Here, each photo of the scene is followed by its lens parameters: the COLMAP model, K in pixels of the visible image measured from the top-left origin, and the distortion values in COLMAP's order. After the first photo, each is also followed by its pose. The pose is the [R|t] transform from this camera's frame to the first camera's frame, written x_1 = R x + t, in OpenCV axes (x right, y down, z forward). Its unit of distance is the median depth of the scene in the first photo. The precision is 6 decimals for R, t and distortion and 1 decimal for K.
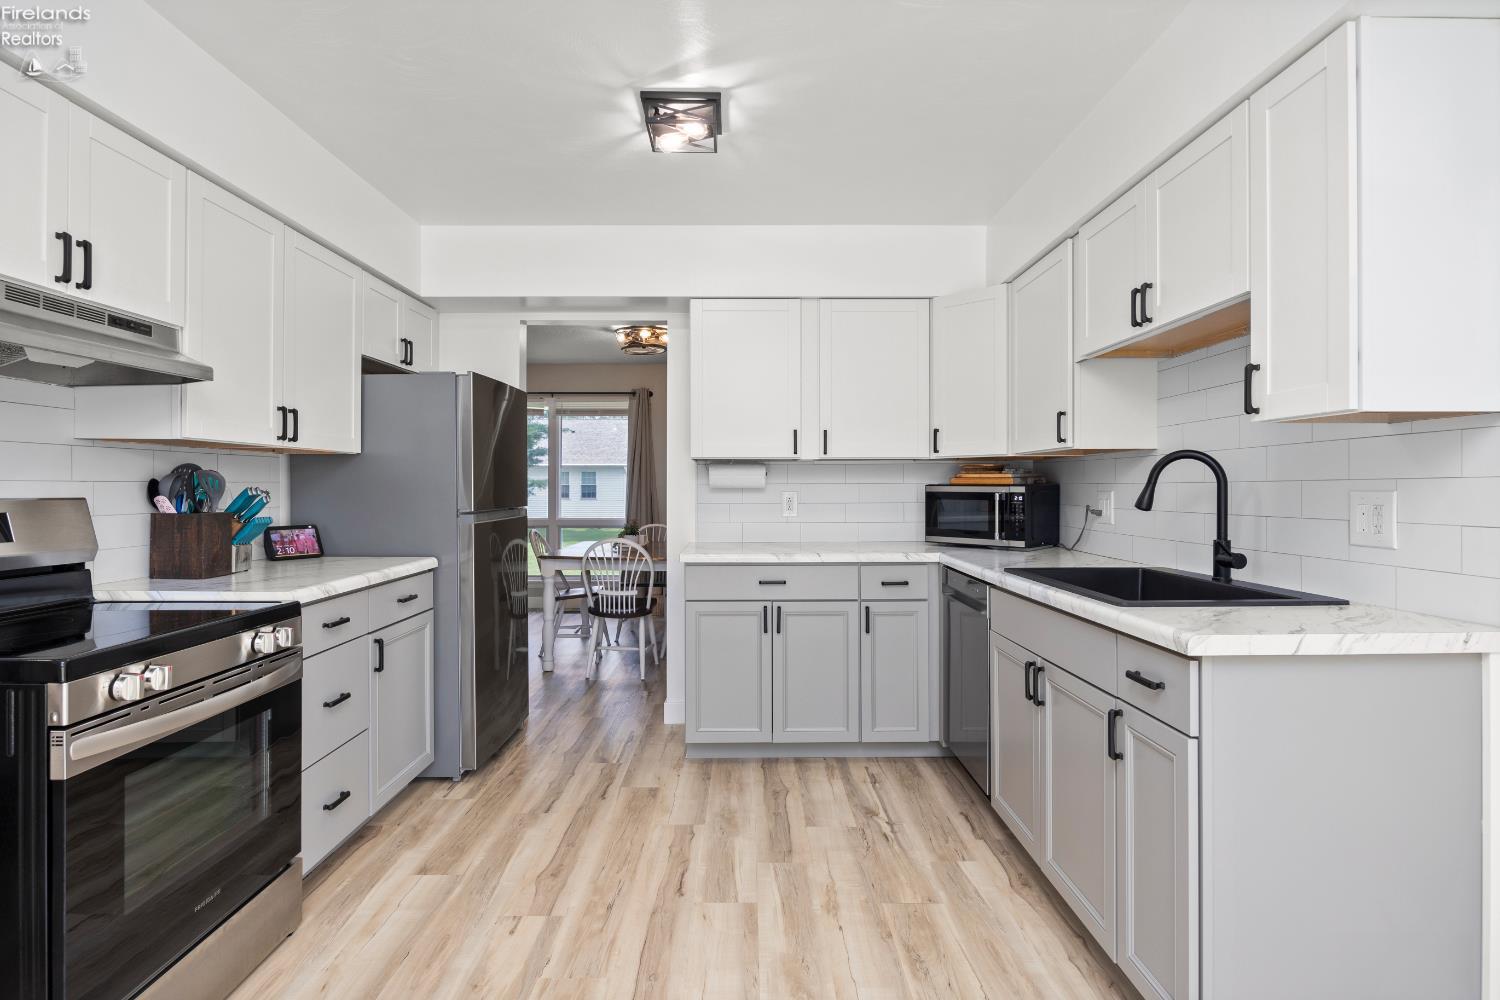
lens RADIAL K [[775.2, 0, 745.9], [0, 775.2, 486.1], [0, 0, 1]] dist [-0.010249, -0.000332]
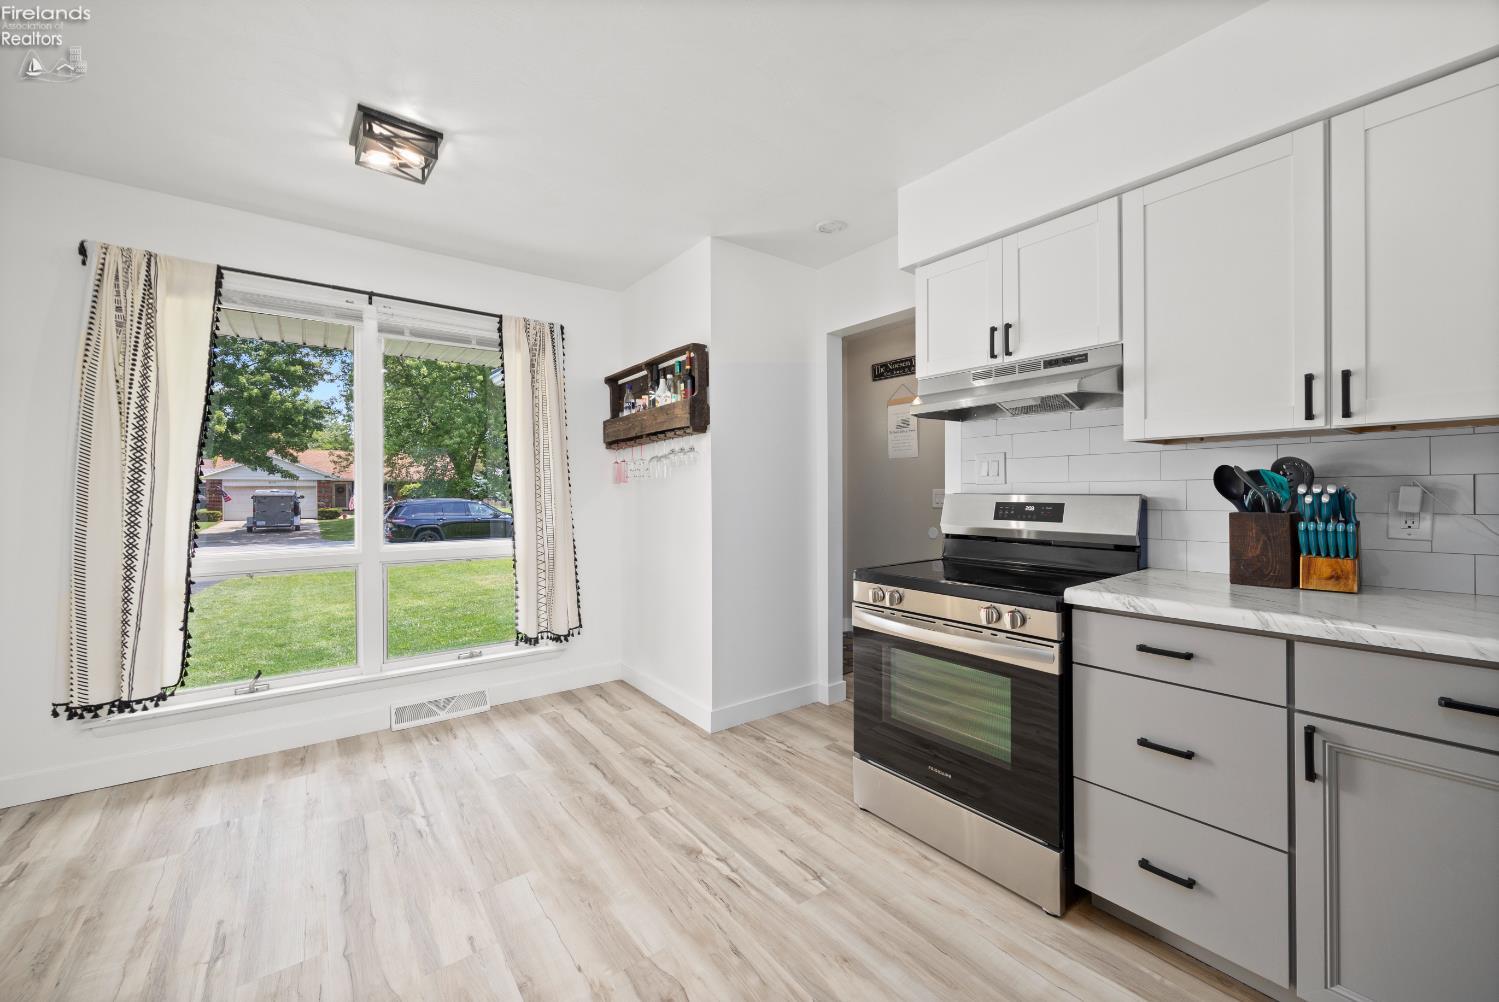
lens RADIAL K [[586.1, 0, 752.4], [0, 586.1, 491.8], [0, 0, 1]] dist [-0.001273, -0.000245]
pose [[-0.795649, 0.004496, -0.605741, 0.154943], [0.005450, 0.999985, 0.000263, 0.005268], [0.605733, -0.003092, -0.795662, 1.042765]]
